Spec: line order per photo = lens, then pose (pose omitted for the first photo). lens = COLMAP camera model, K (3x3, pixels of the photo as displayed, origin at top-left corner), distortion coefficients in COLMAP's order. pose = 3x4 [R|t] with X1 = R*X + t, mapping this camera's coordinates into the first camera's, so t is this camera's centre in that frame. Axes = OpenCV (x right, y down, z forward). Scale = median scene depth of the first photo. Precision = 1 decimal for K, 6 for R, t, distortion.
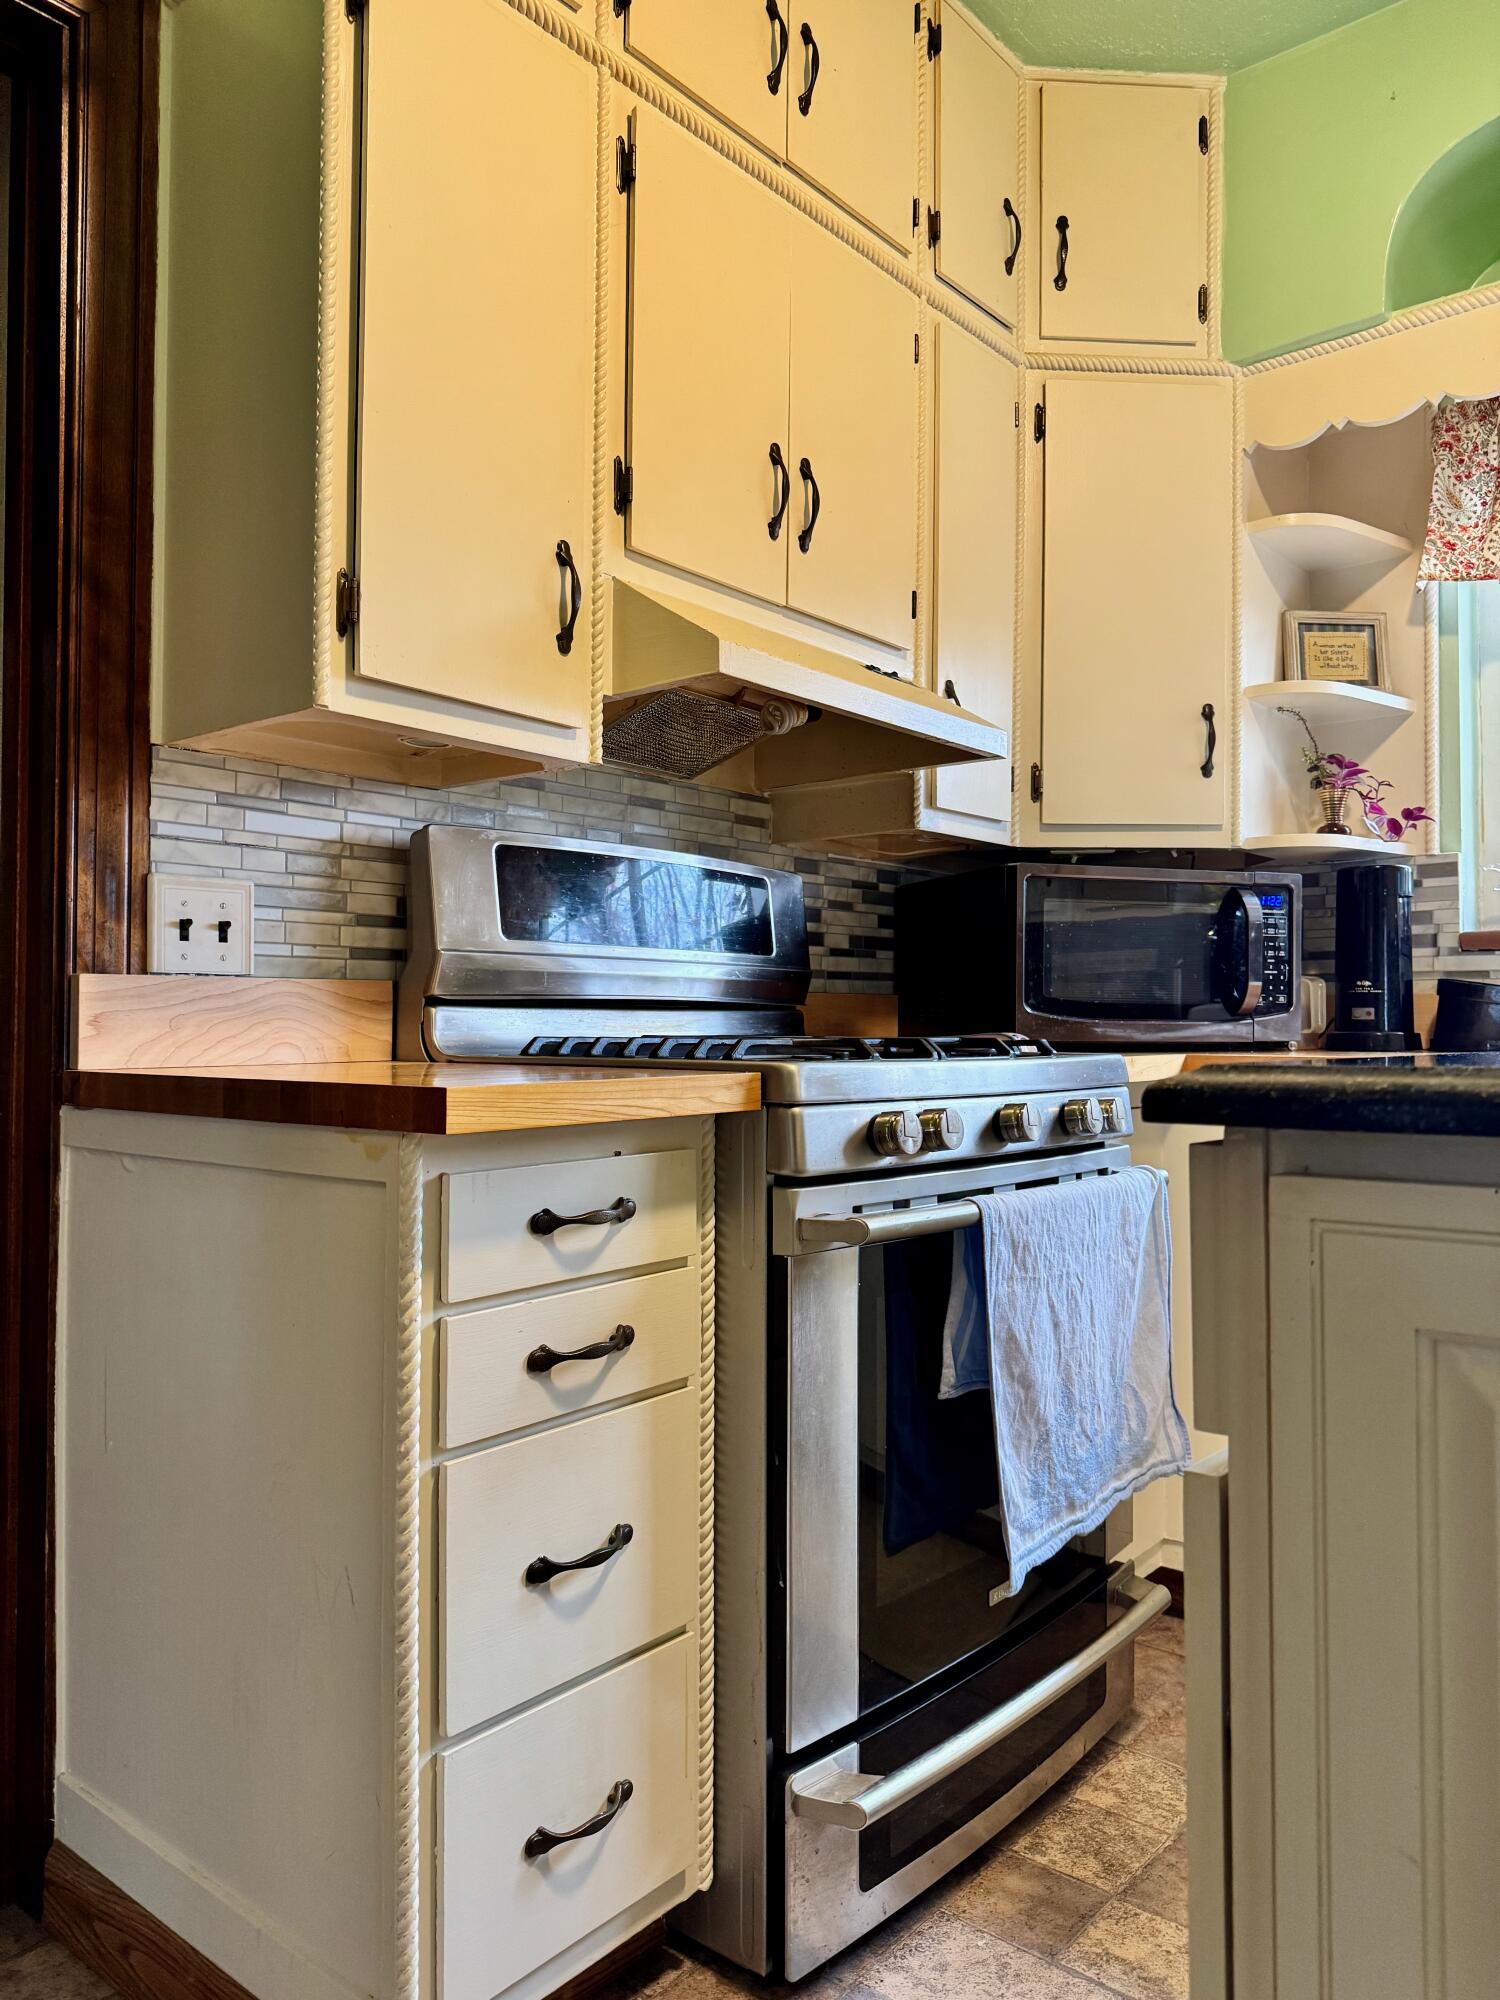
lens RADIAL K [[1413.7, 0, 748.3], [0, 1413.7, 1012.2], [0, 0, 1]] dist [0.027574, -0.039692]
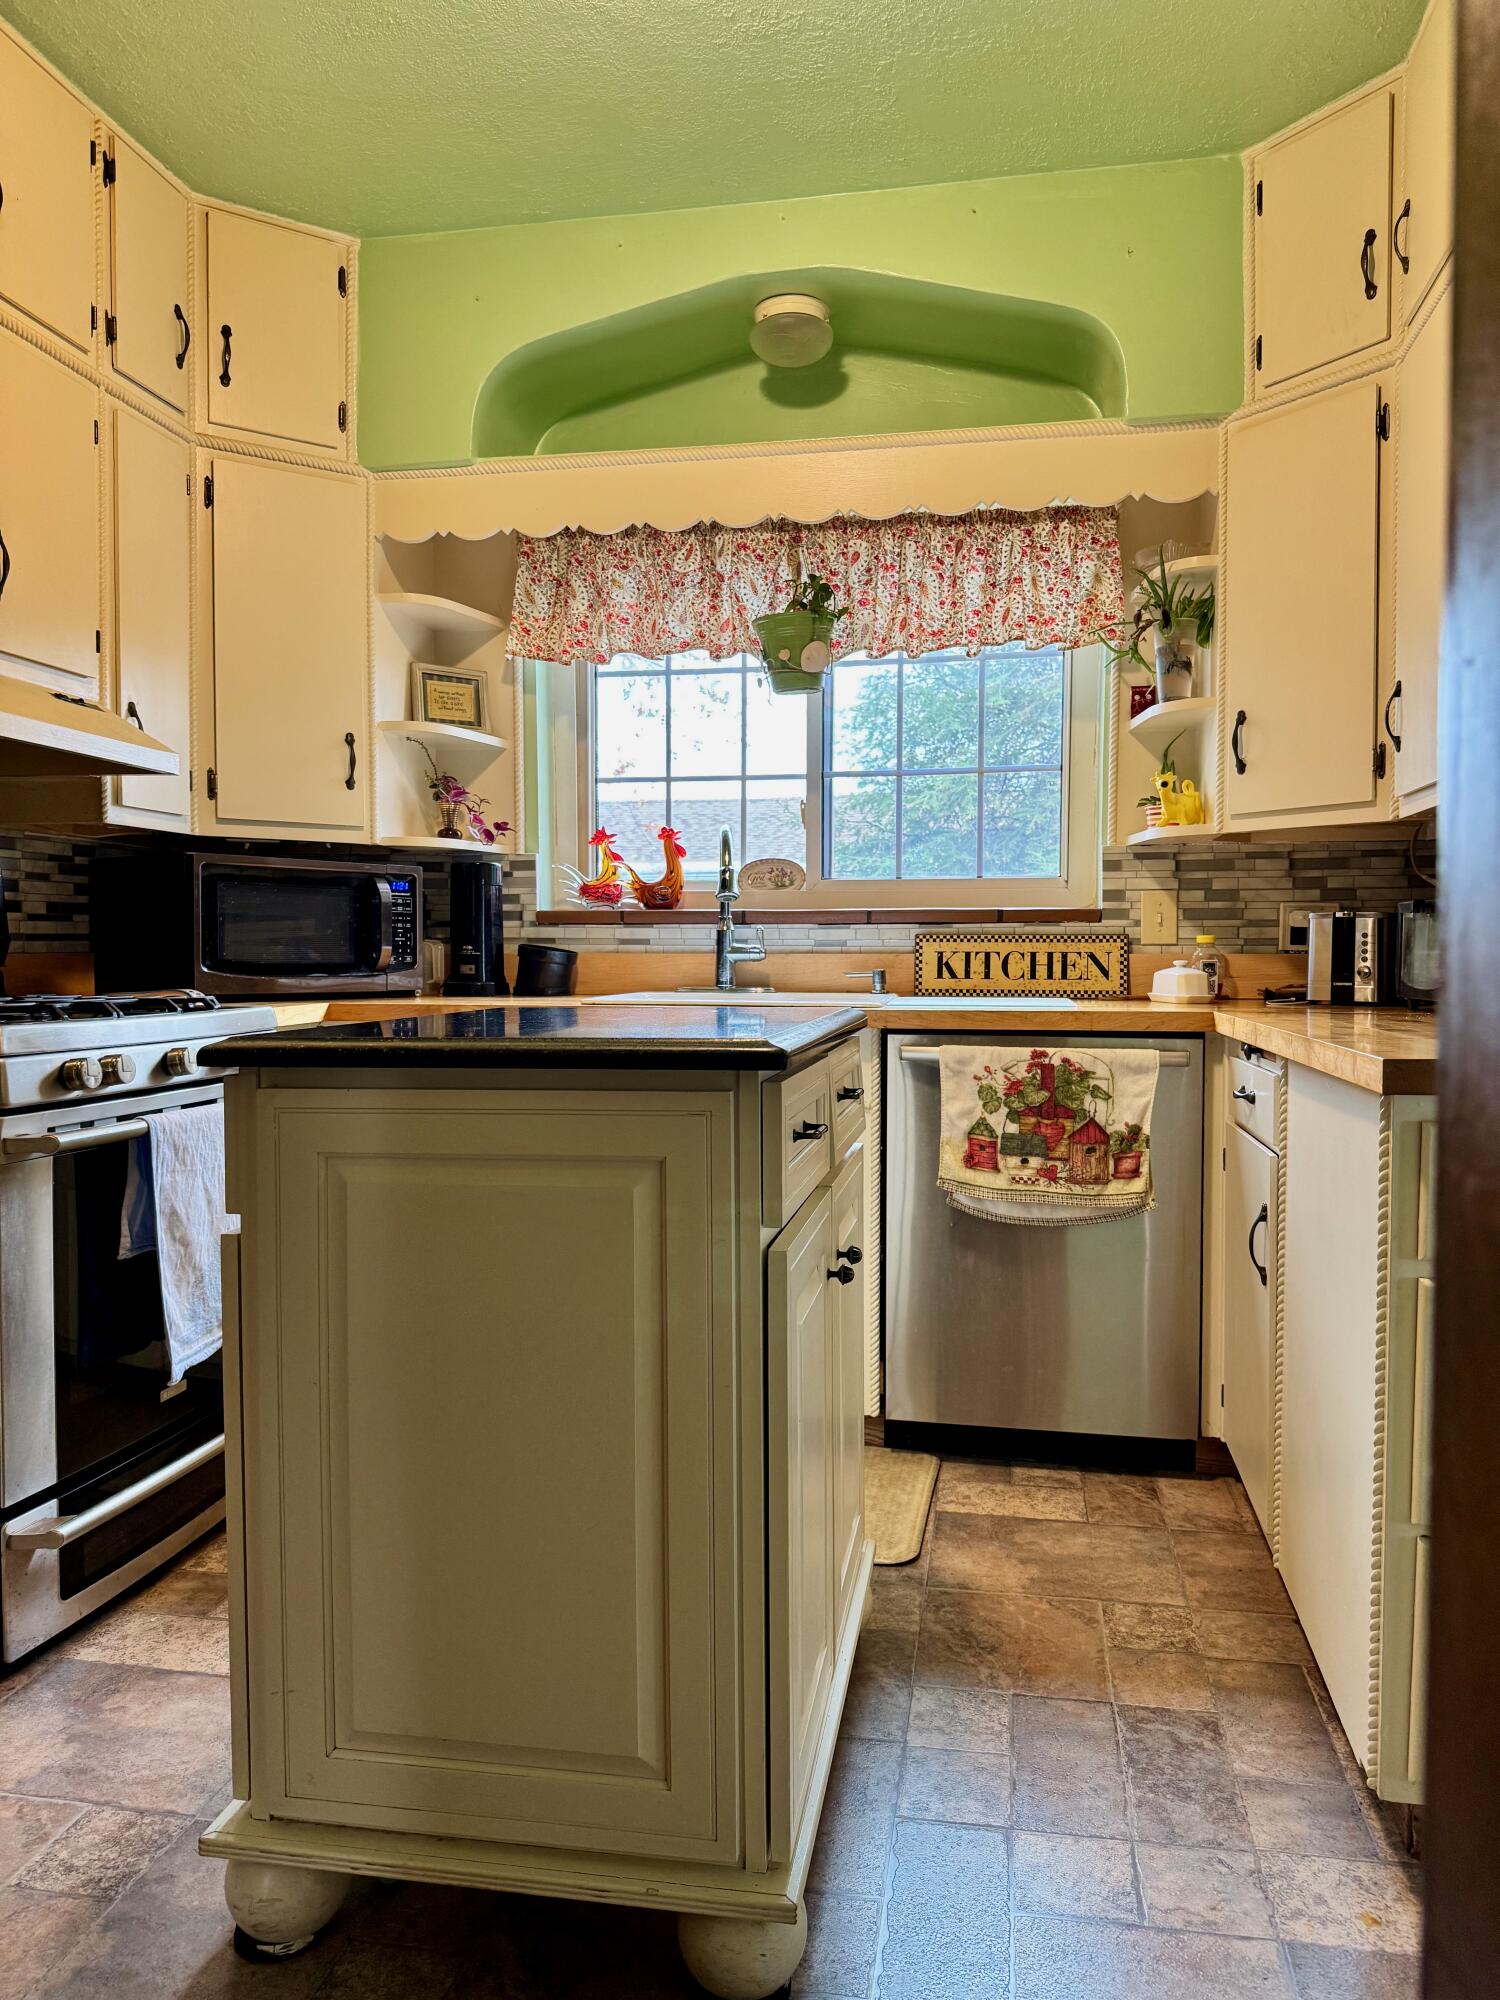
lens RADIAL K [[1413.7, 0, 758.2], [0, 1413.7, 1013.8], [0, 0, 1]] dist [0.027574, -0.039692]
pose [[0.863410, -0.020453, 0.504088, -0.014470], [-0.007007, 0.998595, 0.052519, -0.031697], [-0.504454, -0.048877, 0.862054, -0.334459]]
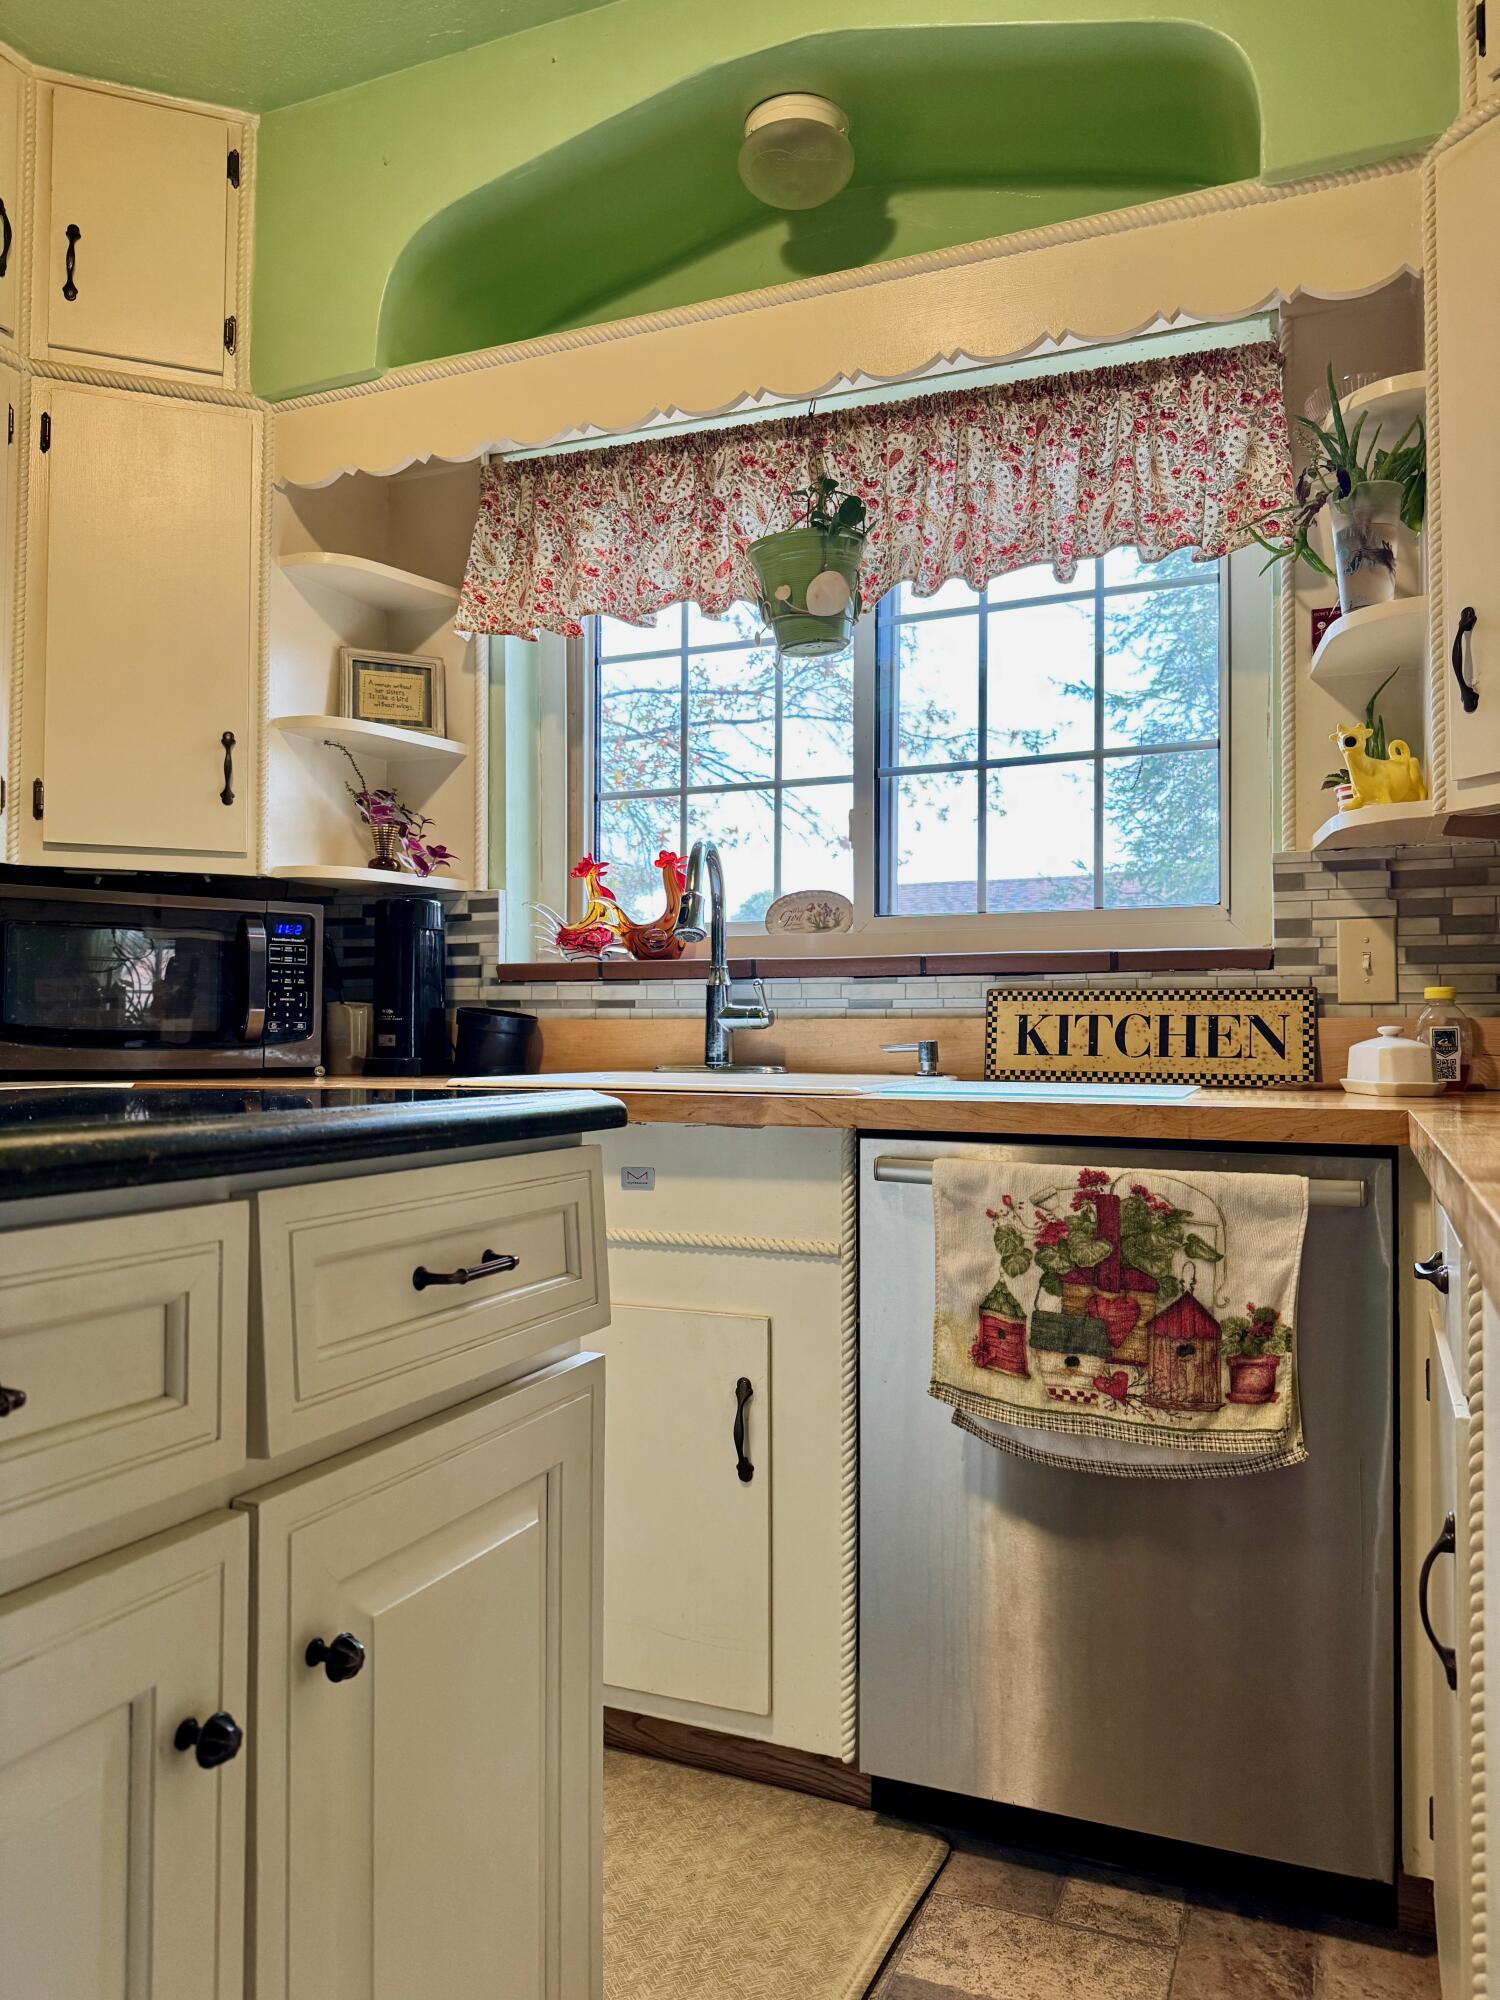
lens RADIAL K [[1413.7, 0, 758.1], [0, 1413.7, 1004.9], [0, 0, 1]] dist [0.027574, -0.039692]
pose [[0.953937, 0.010202, 0.299835, 0.393562], [-0.006611, 0.999894, -0.012988, -0.014237], [-0.299936, 0.010408, 0.953903, -0.068850]]
